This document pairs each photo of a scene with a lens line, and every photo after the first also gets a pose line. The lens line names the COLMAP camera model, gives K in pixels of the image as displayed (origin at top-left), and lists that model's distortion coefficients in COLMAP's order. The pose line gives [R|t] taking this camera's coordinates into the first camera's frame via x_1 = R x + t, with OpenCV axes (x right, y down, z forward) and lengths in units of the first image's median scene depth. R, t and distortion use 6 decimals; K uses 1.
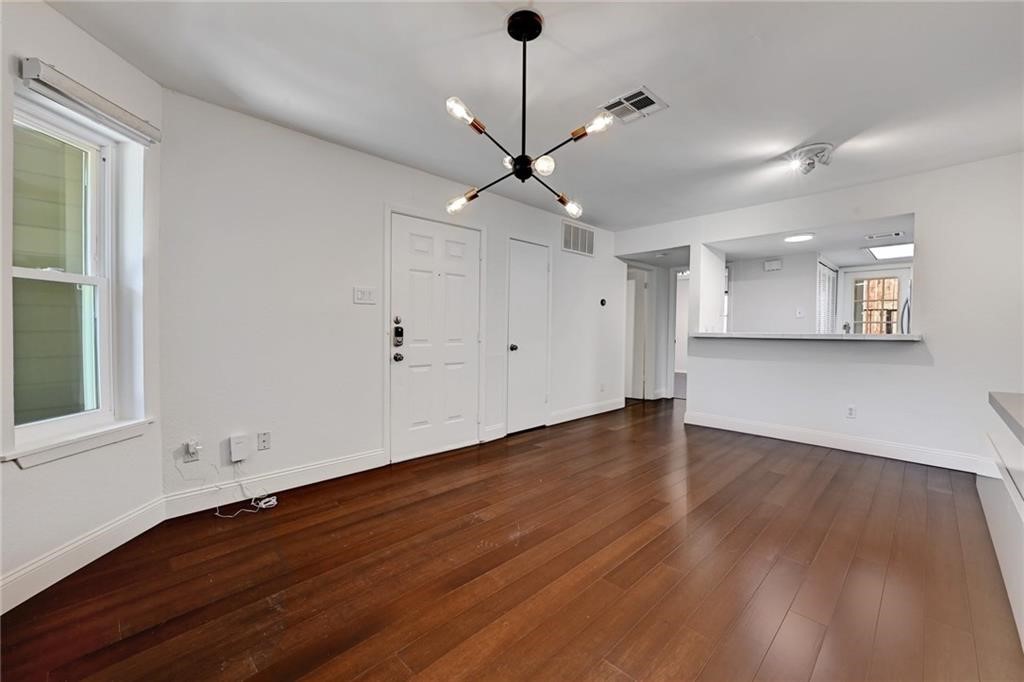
lens RADIAL K [[413.0, 0, 506.5], [0, 413.0, 328.2], [0, 0, 1]] dist [0.006735, -0.000562]
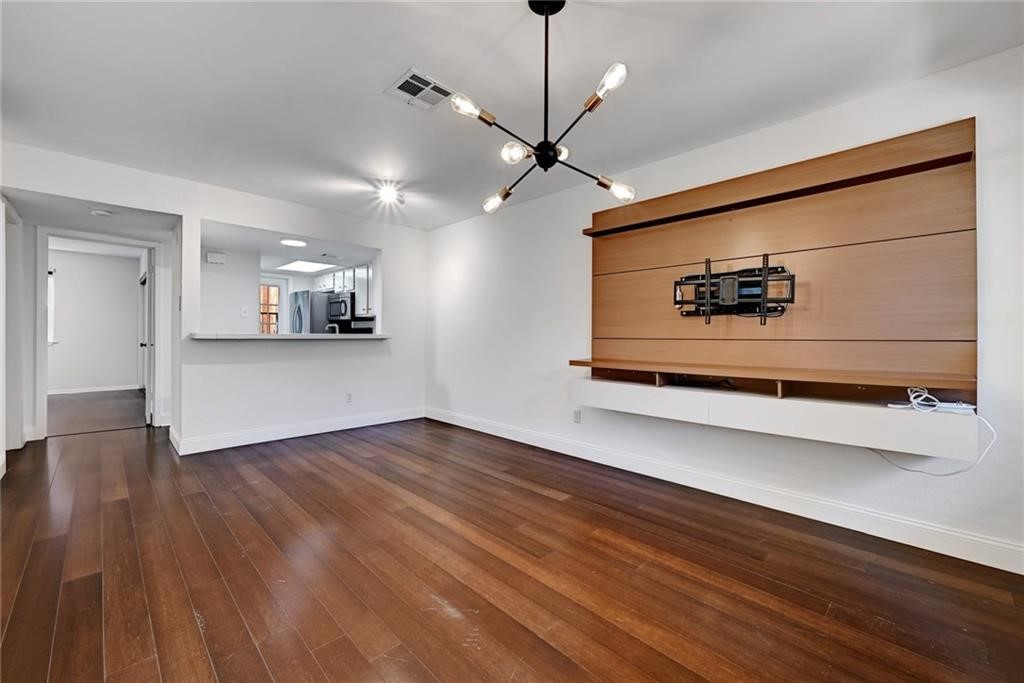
lens RADIAL K [[413.0, 0, 524.9], [0, 413.0, 330.2], [0, 0, 1]] dist [0.006735, -0.000562]
pose [[-0.040135, 0.001853, 0.999193, -0.380860], [-0.013131, 0.999911, -0.002382, -0.001435], [-0.999108, -0.013216, -0.040107, 0.476409]]
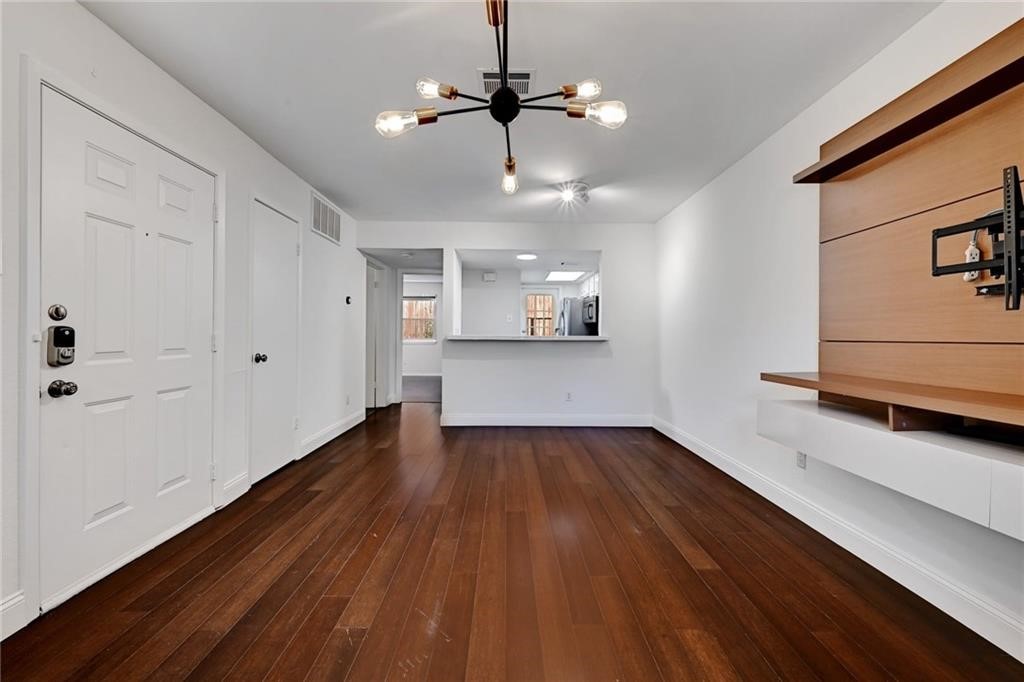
lens RADIAL K [[413.0, 0, 512.0], [0, 413.0, 332.0], [0, 0, 1]] dist [0.006735, -0.000562]
pose [[0.680543, 0.002102, 0.732705, -0.210037], [-0.004097, 0.999991, 0.000936, 0.000824], [-0.732697, -0.003639, 0.680546, 0.223772]]
